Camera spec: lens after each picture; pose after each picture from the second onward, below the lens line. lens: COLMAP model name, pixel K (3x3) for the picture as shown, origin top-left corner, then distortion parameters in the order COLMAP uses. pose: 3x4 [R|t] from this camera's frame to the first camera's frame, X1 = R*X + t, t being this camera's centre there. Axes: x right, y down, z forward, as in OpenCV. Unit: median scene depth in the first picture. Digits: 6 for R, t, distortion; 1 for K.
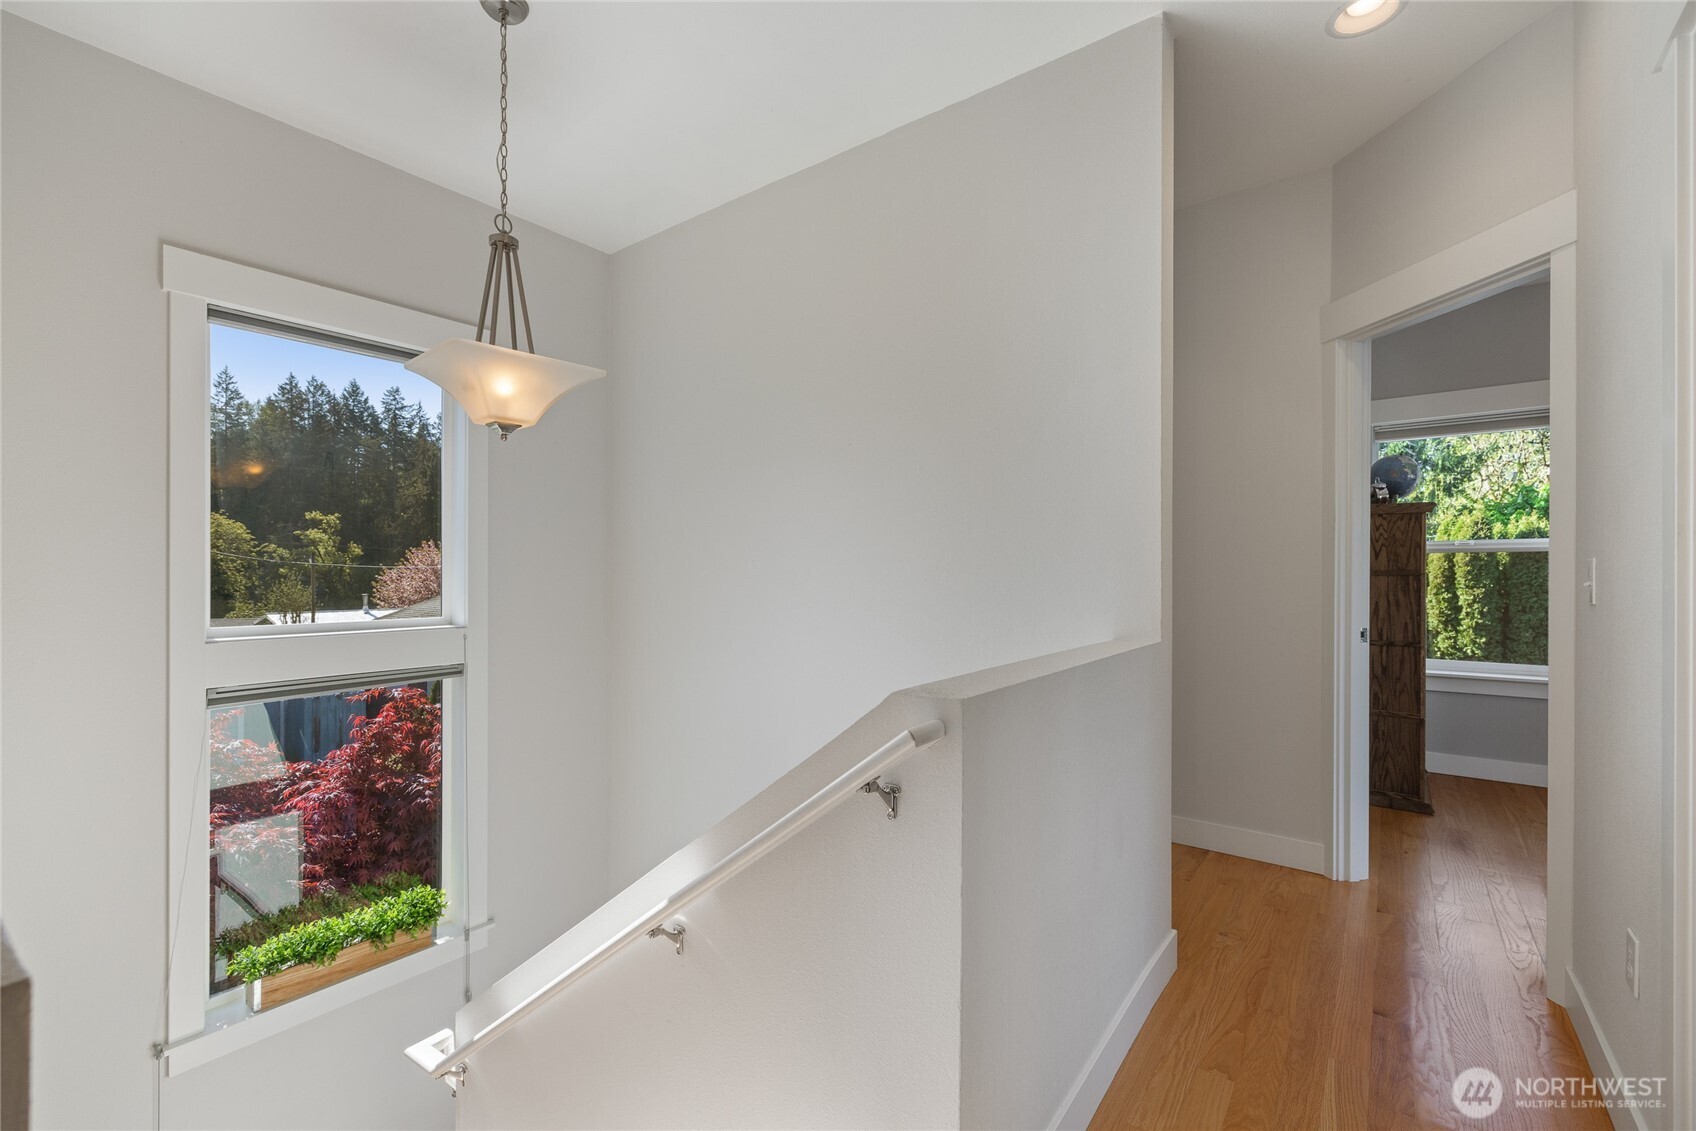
lens RADIAL K [[729.1, 0, 863.7], [0, 729.1, 555.2], [0, 0, 1]] dist [-0.005340, 0.001764]
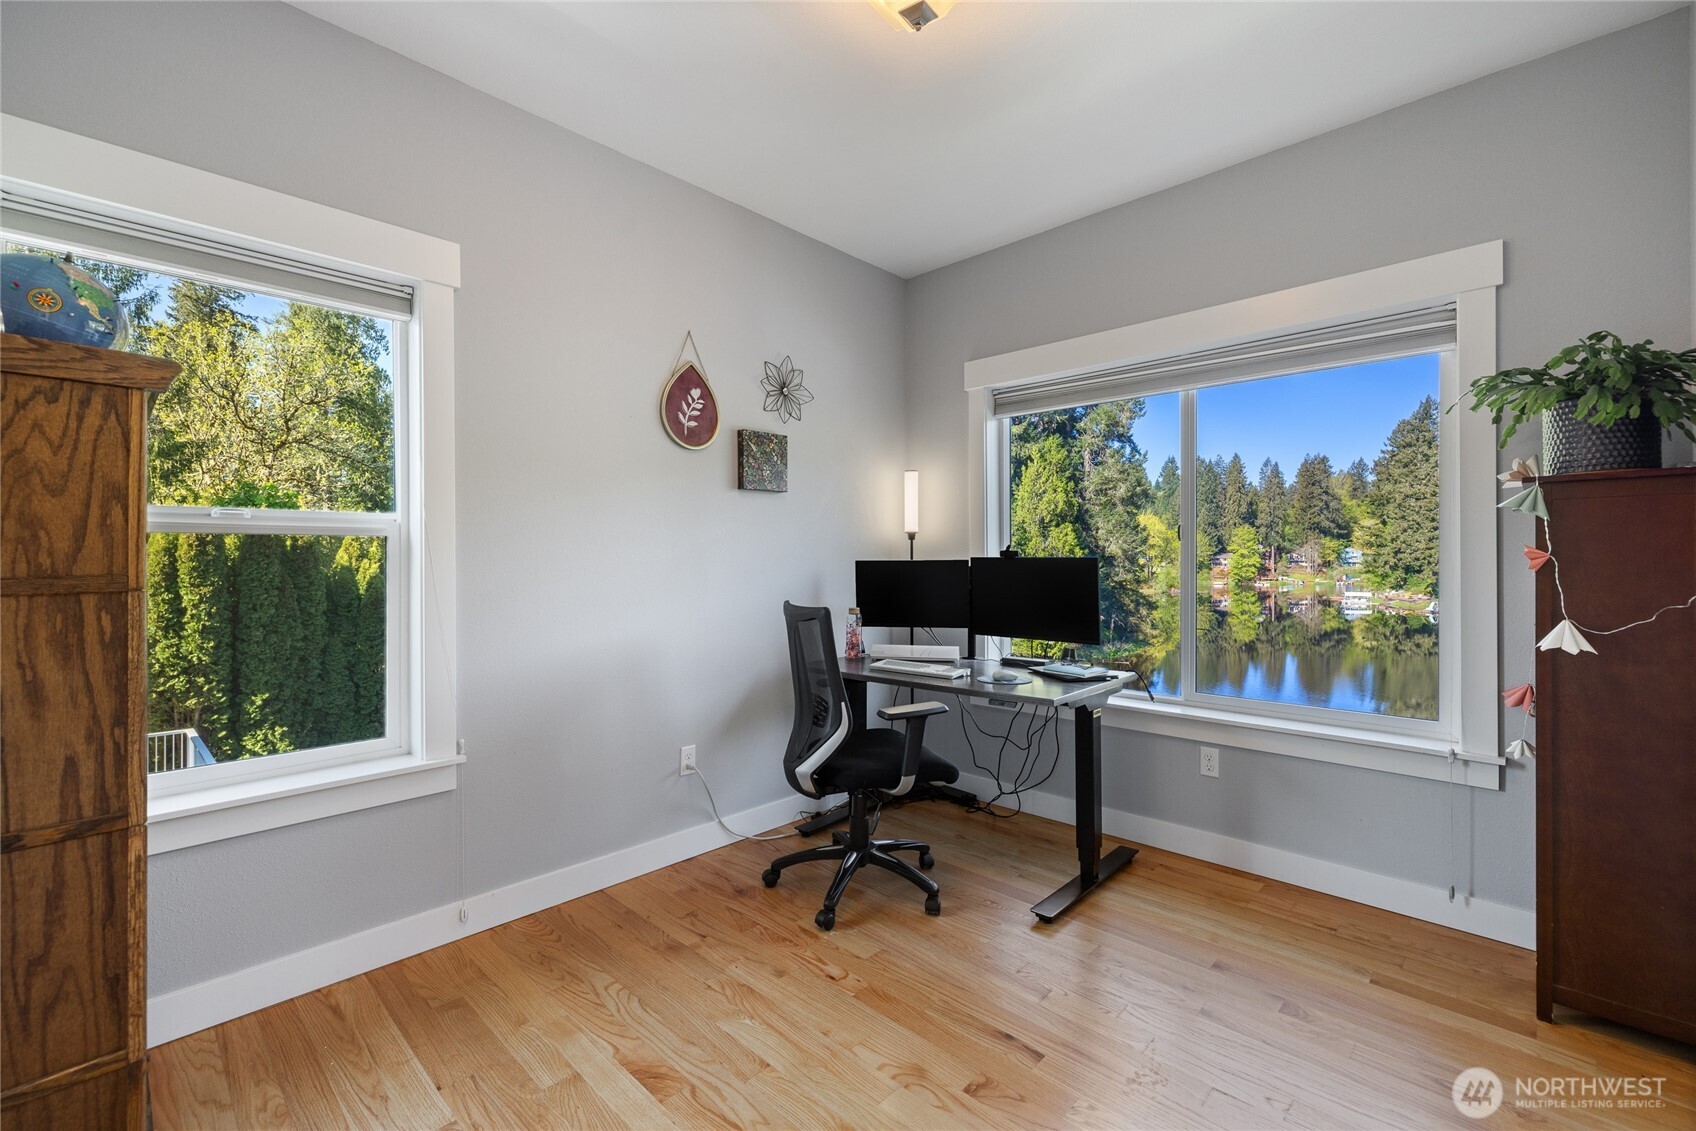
lens RADIAL K [[729.1, 0, 855.8], [0, 729.1, 579.0], [0, 0, 1]] dist [-0.005340, 0.001764]
pose [[0.133781, -0.021406, 0.990780, 0.076188], [-0.017572, 0.999558, 0.023969, 0.001467], [-0.990855, -0.020616, 0.133346, 0.099015]]
